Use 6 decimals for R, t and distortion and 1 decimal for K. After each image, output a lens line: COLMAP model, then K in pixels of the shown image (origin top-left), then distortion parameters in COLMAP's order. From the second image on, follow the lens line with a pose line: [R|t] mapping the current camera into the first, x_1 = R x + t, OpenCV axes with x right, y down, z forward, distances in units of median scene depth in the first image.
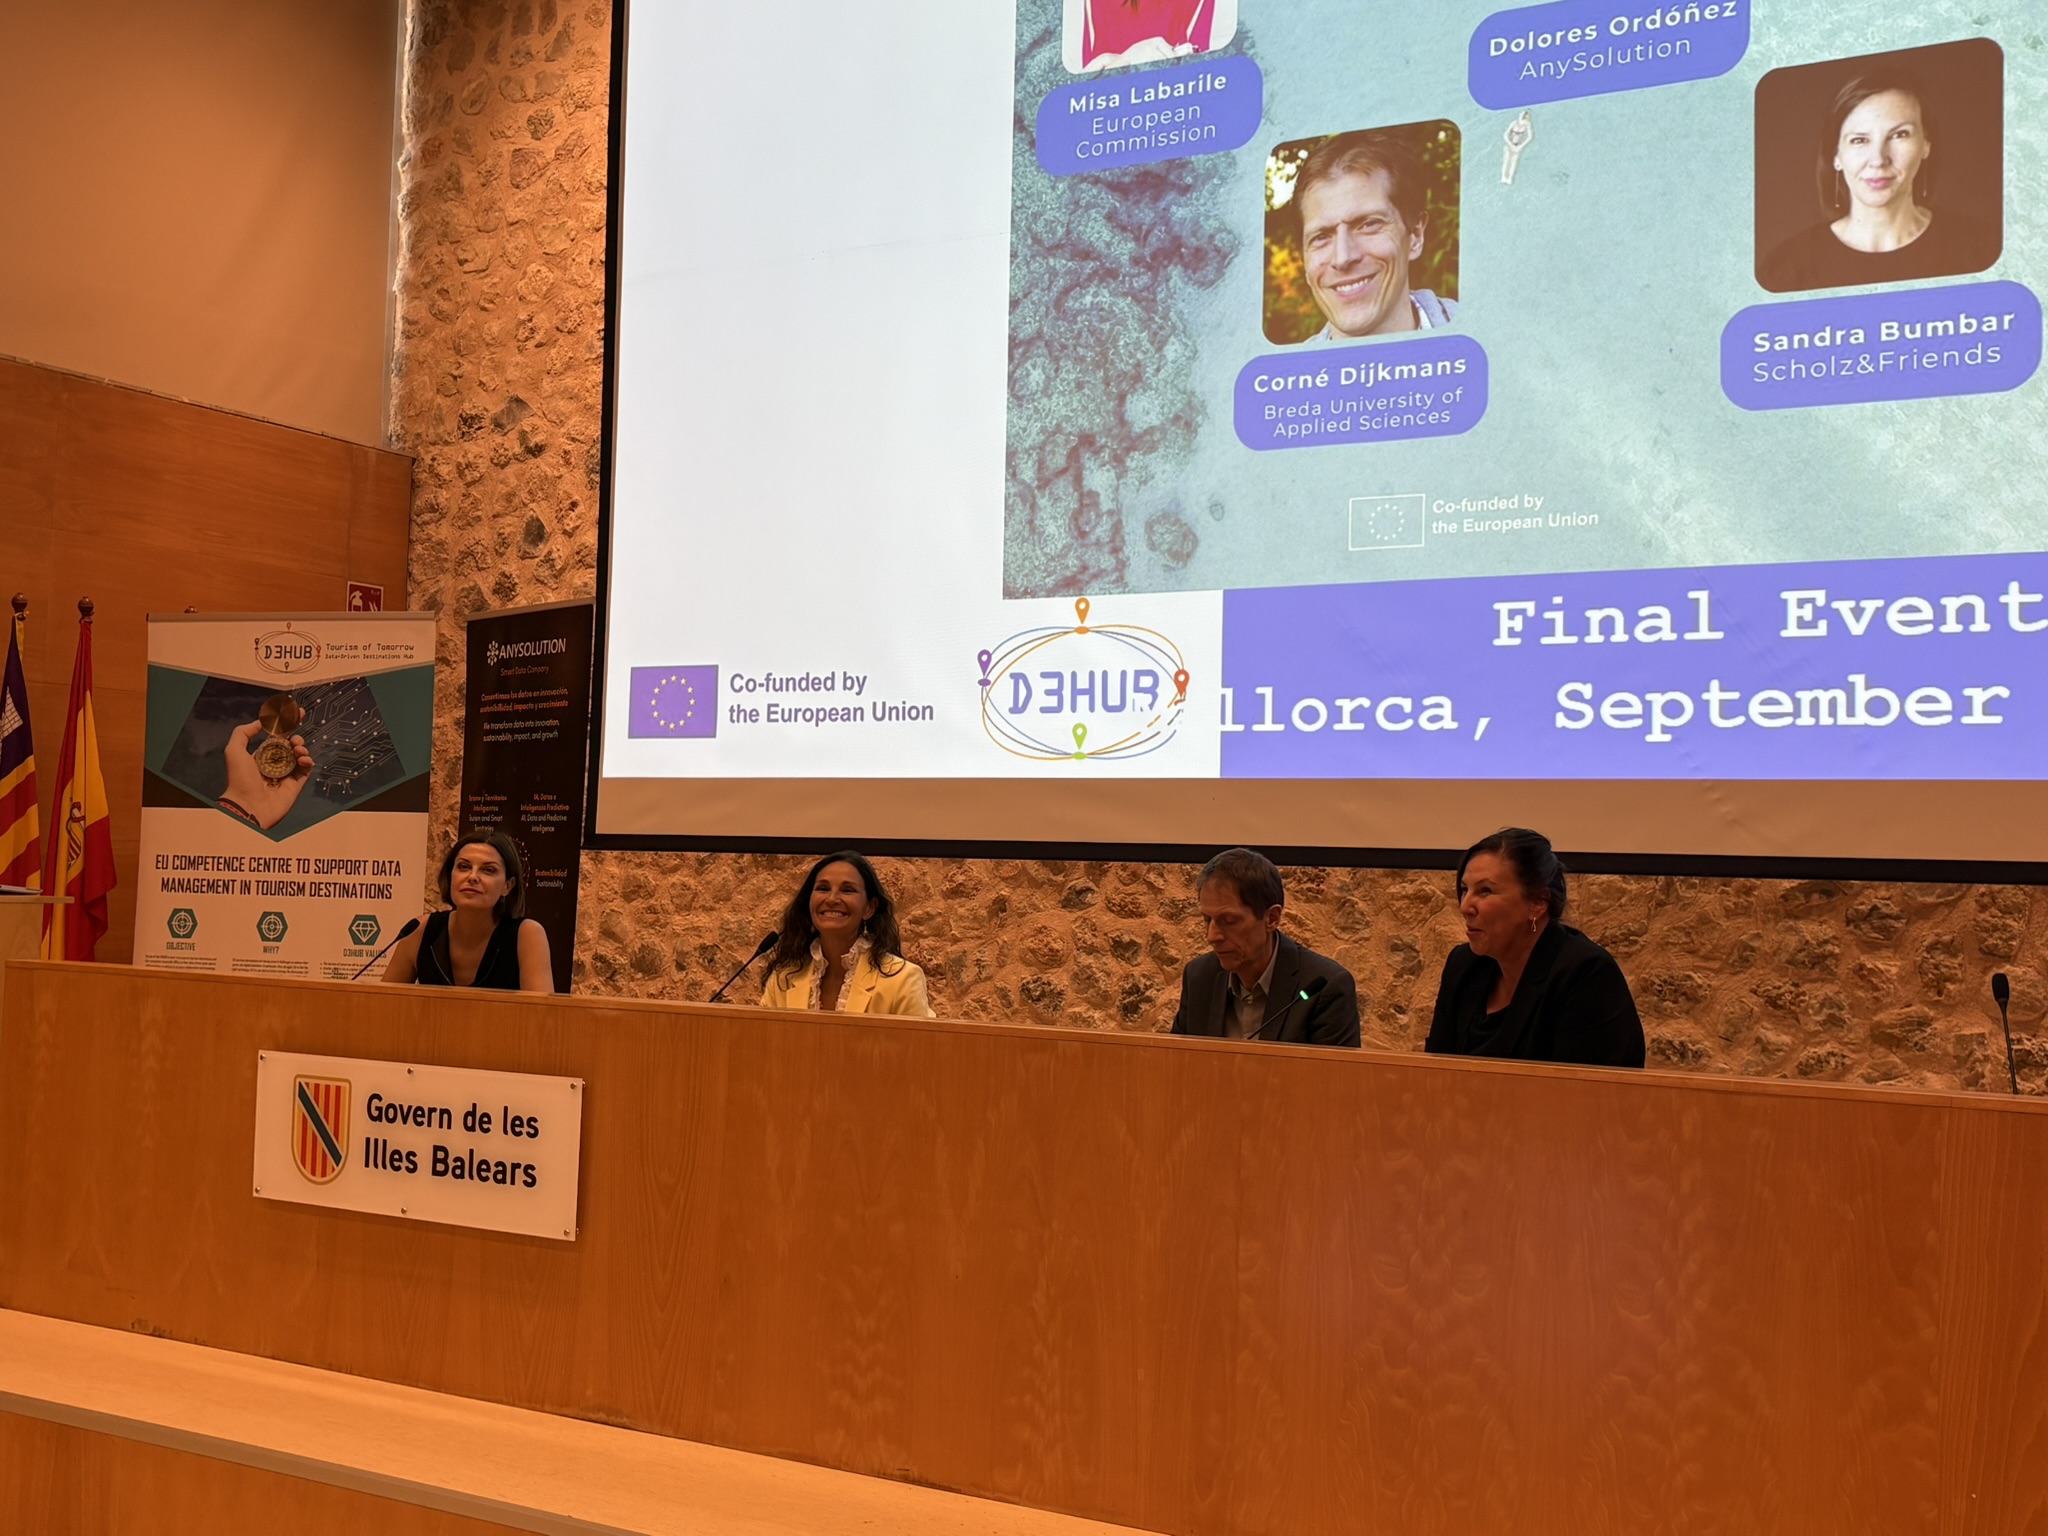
lens RADIAL K [[2201.3, 0, 1026.9], [0, 2201.3, 781.6], [0, 0, 1]] dist [0.036714, 0.000000]
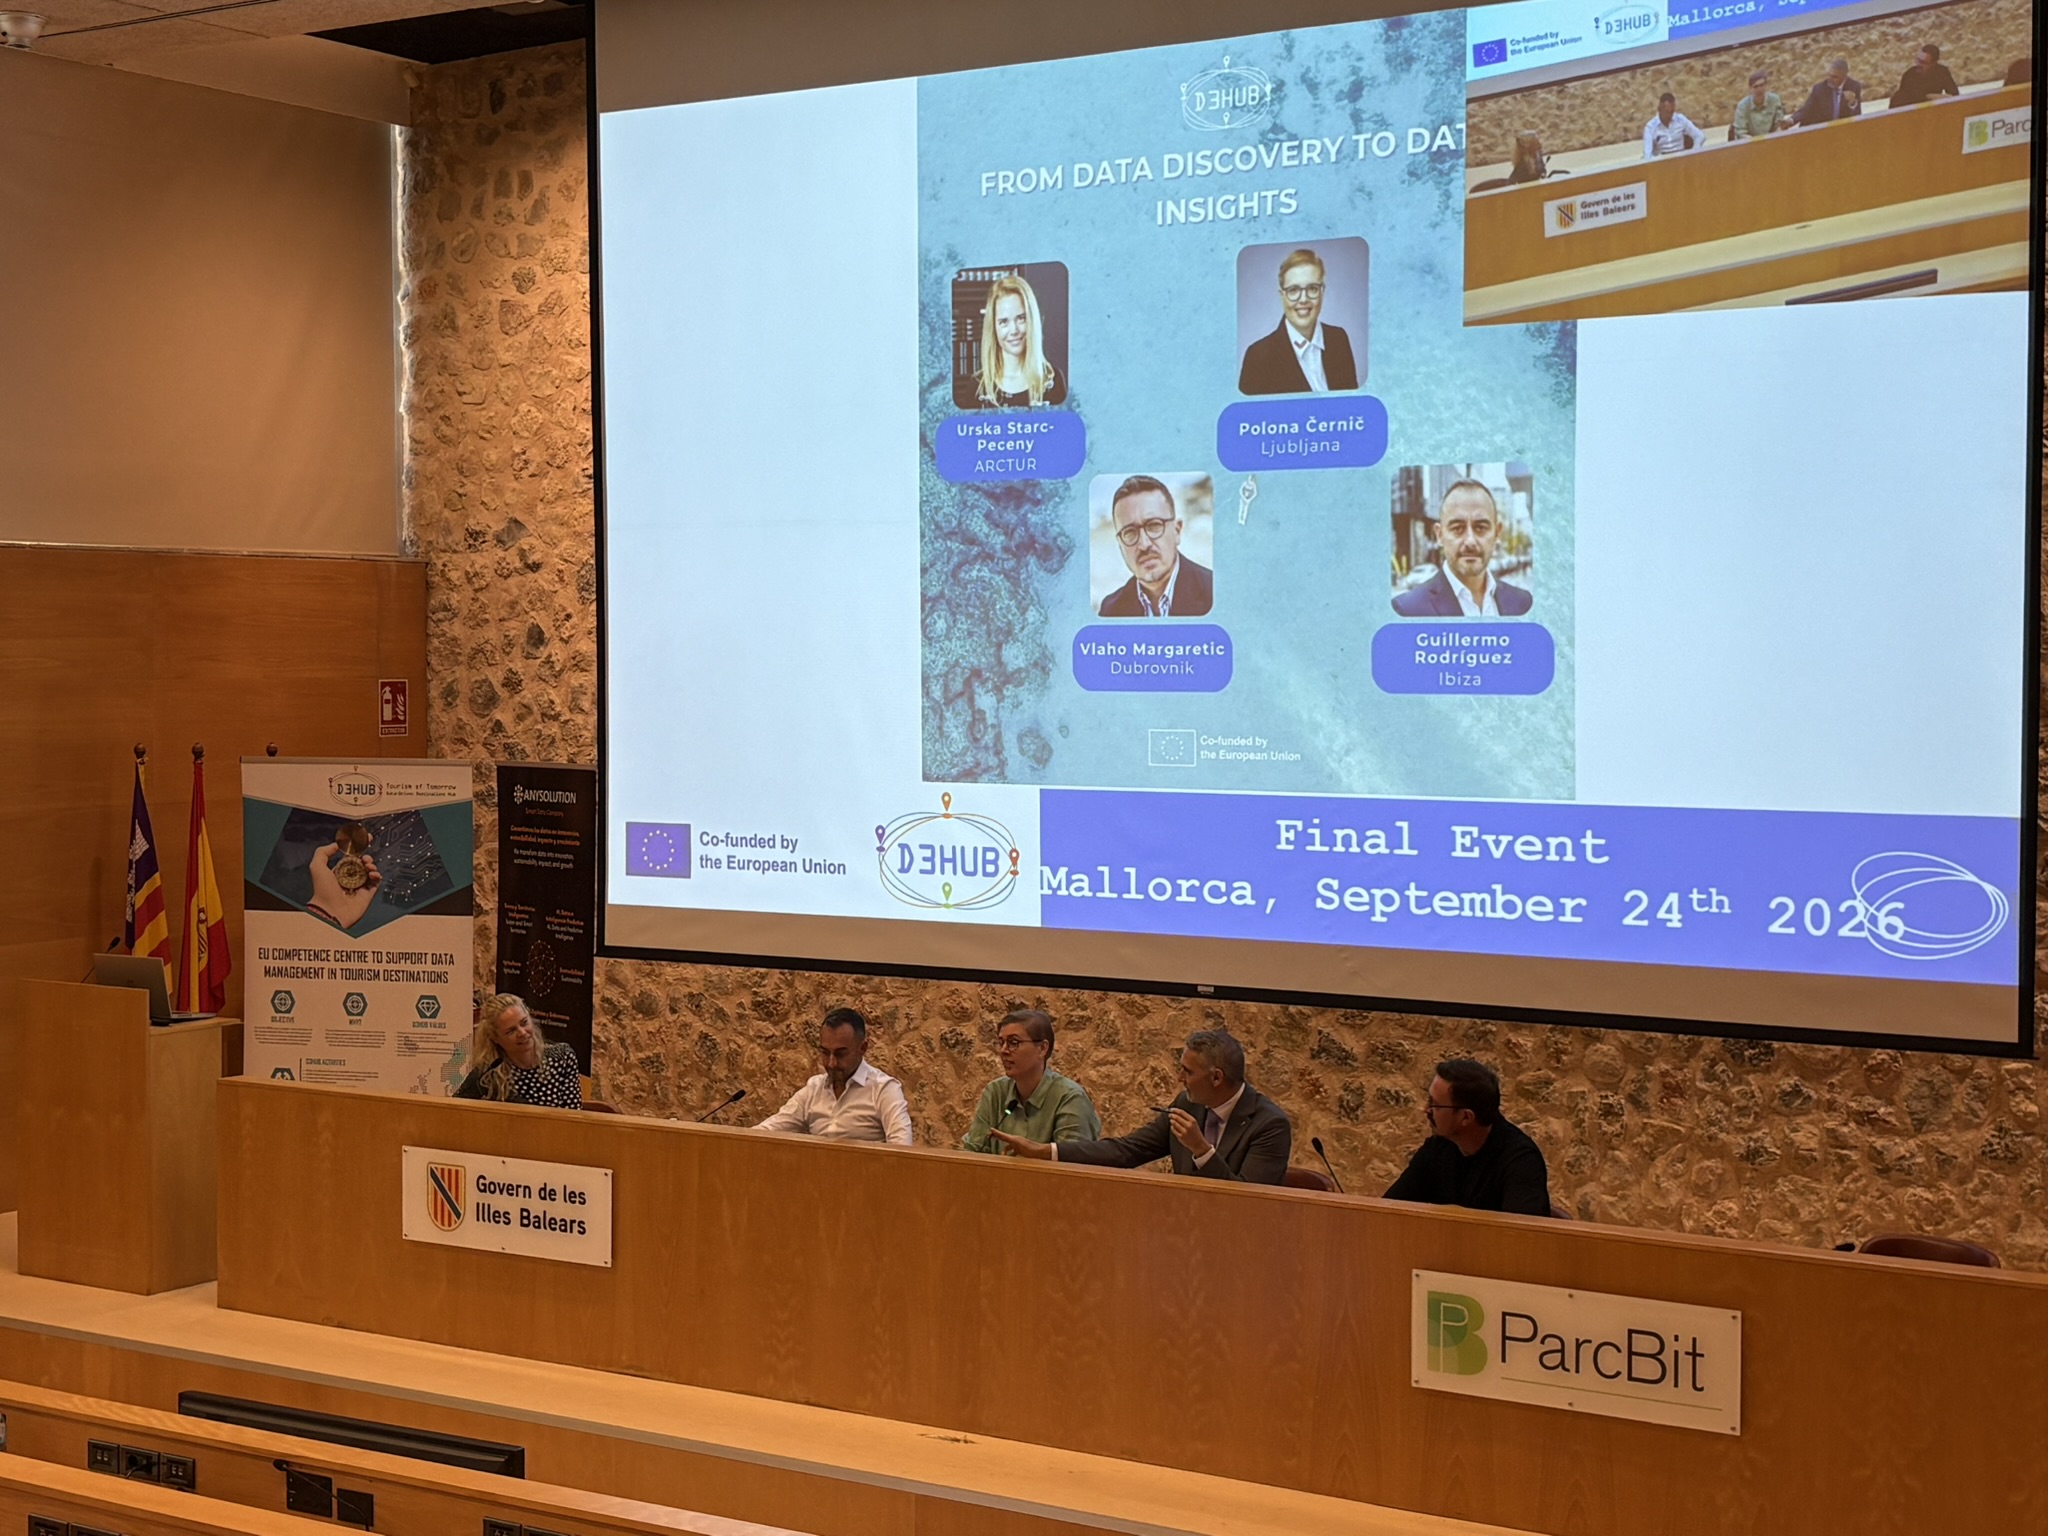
lens RADIAL K [[2982.1, 0, 997.3], [0, 2982.1, 802.1], [0, 0, 1]] dist [0.153963, 0.000000]
pose [[0.998306, -0.026007, -0.052051, 0.161741], [0.030678, 0.995373, 0.091062, -0.258060], [0.049442, -0.092505, 0.994484, -0.915505]]
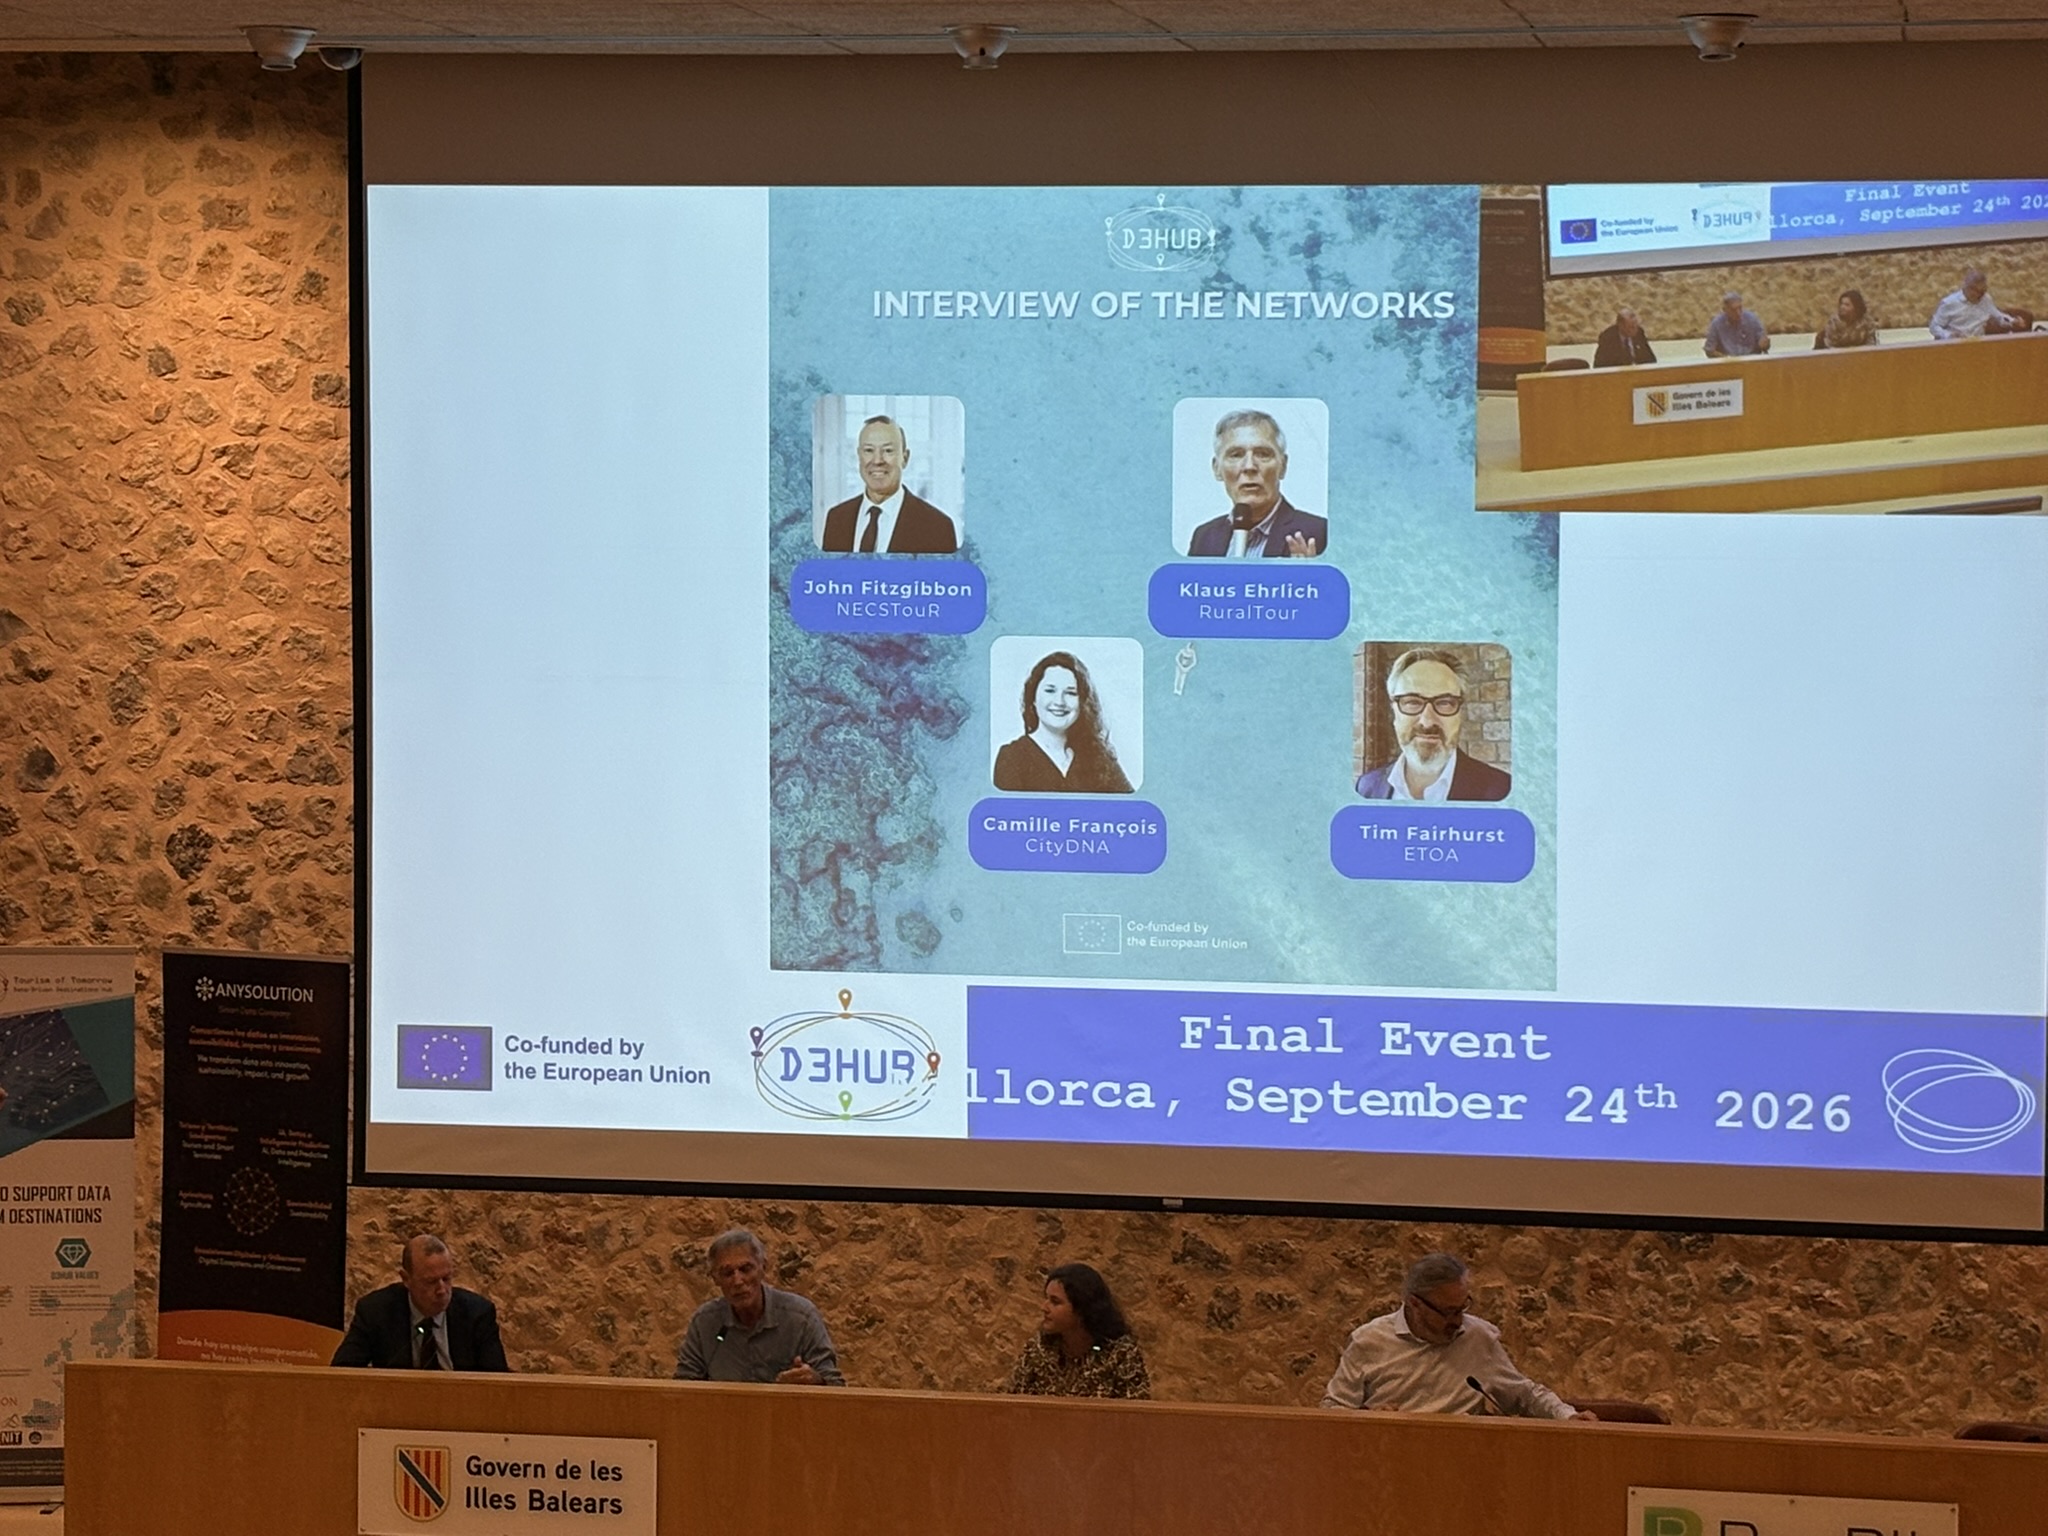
lens RADIAL K [[5010.5, 0, 1016.8], [0, 5010.5, 764.7], [0, 0, 1]] dist [0.224742, 0.000000]
pose [[0.943926, -0.041663, 0.327517, -0.833950], [0.005362, 0.993810, 0.110966, -0.542566], [-0.330112, -0.102988, 0.938307, -1.737415]]
